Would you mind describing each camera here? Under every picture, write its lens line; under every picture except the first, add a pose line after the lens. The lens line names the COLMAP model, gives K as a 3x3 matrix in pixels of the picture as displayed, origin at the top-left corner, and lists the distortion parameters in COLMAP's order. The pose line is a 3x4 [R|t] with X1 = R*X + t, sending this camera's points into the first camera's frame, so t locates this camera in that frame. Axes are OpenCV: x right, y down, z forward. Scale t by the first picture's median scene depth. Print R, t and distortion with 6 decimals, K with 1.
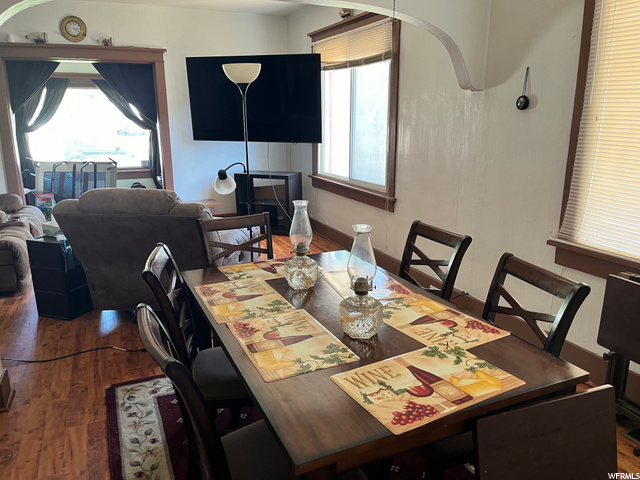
lens RADIAL K [[474.2, 0, 320.0], [0, 474.2, 240.0], [0, 0, 1]] dist [0.059393, -0.099710]
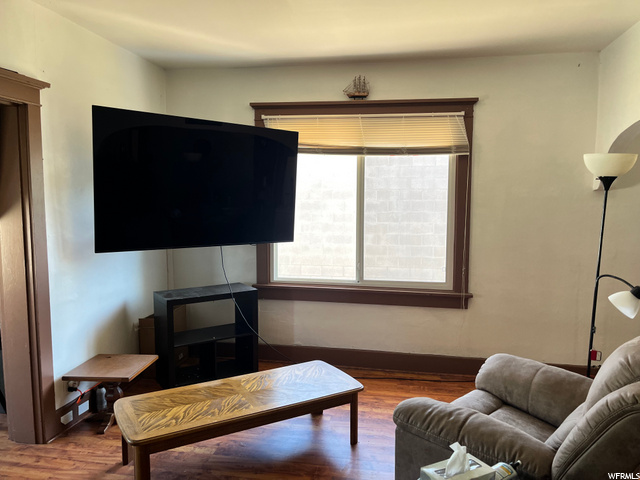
lens RADIAL K [[474.2, 0, 320.0], [0, 474.2, 240.0], [0, 0, 1]] dist [0.059393, -0.099710]
pose [[0.559302, -0.066548, 0.826288, -0.643877], [0.197647, 0.978731, -0.054959, -0.162797], [-0.805057, 0.194052, 0.560559, 0.556587]]
